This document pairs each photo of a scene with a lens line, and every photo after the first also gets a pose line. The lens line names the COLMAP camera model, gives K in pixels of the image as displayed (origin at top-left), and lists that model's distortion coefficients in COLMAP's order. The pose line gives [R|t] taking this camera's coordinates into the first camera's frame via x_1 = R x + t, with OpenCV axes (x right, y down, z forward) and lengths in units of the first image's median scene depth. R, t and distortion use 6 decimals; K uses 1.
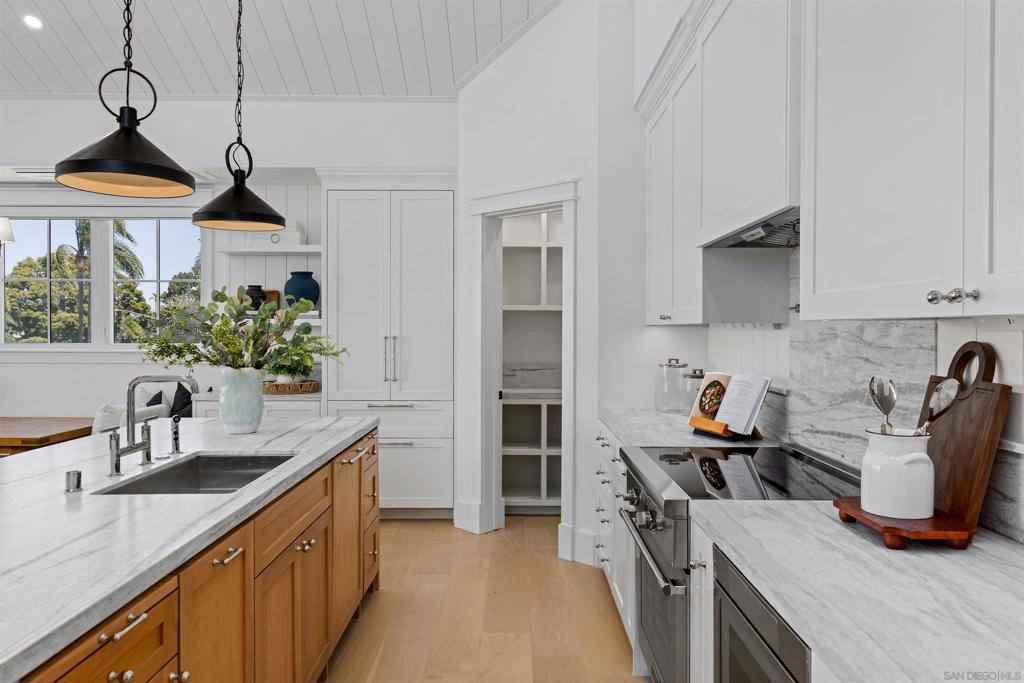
lens RADIAL K [[748.3, 0, 508.9], [0, 748.3, 335.1], [0, 0, 1]] dist [-0.002295, -0.000641]
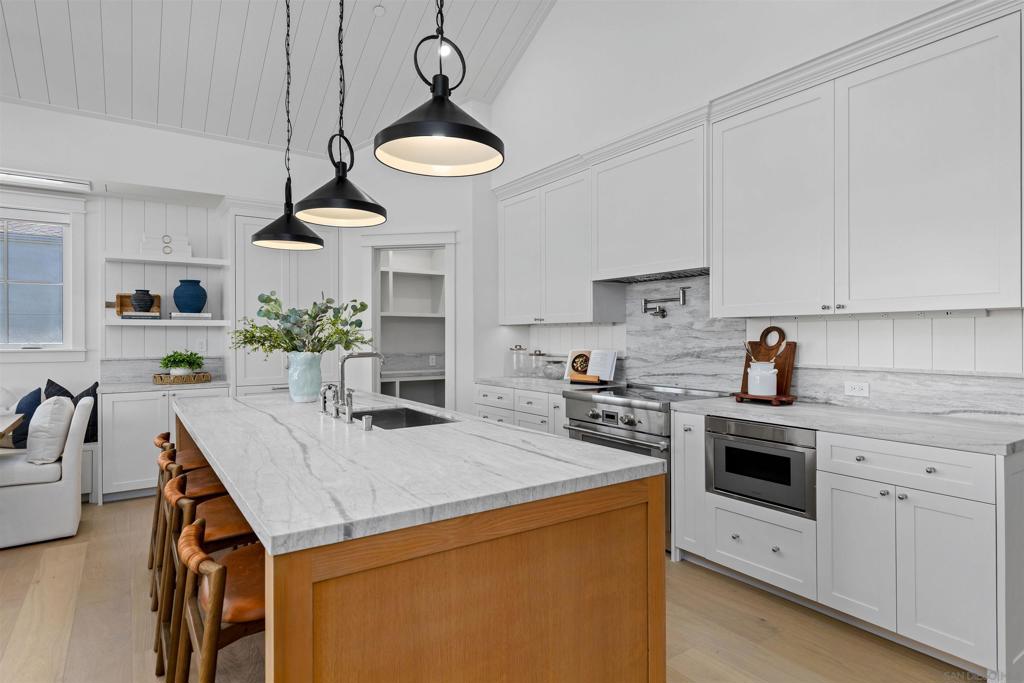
lens RADIAL K [[569.8, 0, 512.8], [0, 569.8, 335.1], [0, 0, 1]] dist [0.006494, 0.001150]
pose [[0.823425, -0.002965, 0.567417, -0.487758], [0.009370, 0.999921, -0.008372, 0.018862], [-0.567347, 0.012211, 0.823388, -0.036225]]
